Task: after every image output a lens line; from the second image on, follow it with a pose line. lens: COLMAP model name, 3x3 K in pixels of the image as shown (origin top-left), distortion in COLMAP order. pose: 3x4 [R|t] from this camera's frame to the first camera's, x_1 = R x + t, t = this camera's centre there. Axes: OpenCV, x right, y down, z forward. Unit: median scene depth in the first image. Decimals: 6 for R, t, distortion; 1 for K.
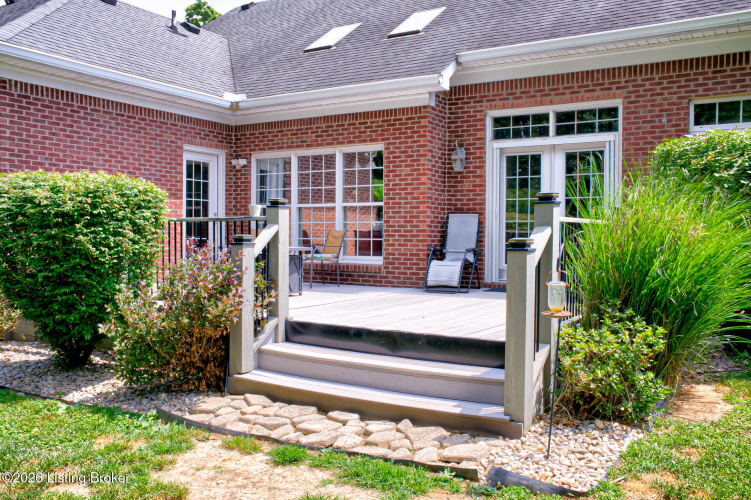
lens RADIAL K [[685.9, 0, 376.2], [0, 685.9, 252.7], [0, 0, 1]] dist [-0.006507, 0.000000]
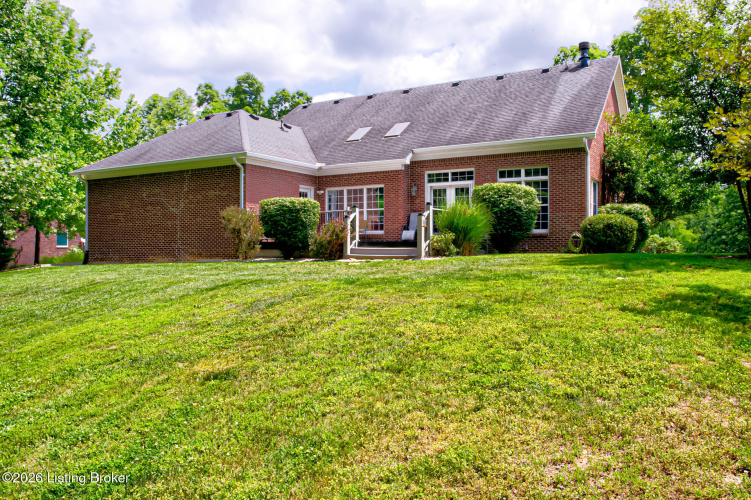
lens RADIAL K [[621.2, 0, 374.6], [0, 621.2, 247.9], [0, 0, 1]] dist [0.006457, 0.000433]
pose [[0.999862, -0.008465, 0.014322, -0.057900], [0.008853, 0.999590, -0.027246, 0.133661], [-0.014085, 0.027369, 0.999526, -1.266578]]
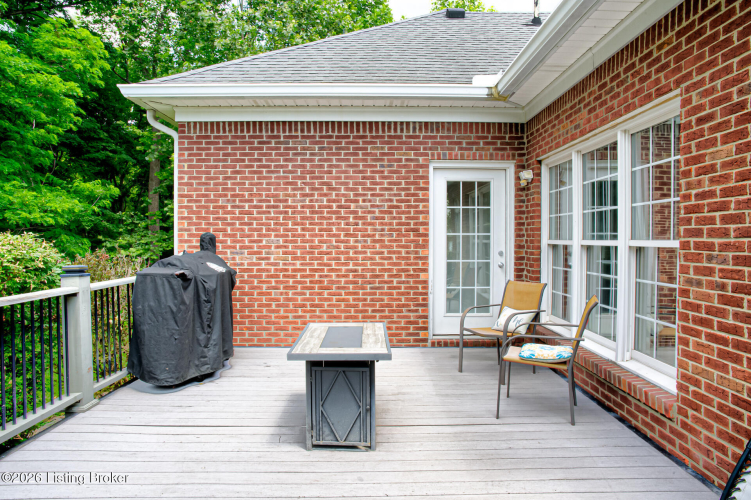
lens RADIAL K [[504.5, 0, 375.1], [0, 504.5, 248.4], [0, 0, 1]] dist [-0.039913, 0.008040]
pose [[0.529202, 0.009503, -0.848442, 0.163867], [-0.013168, 0.999909, 0.002985, -0.070741], [0.848393, 0.009593, 0.529279, 0.727752]]
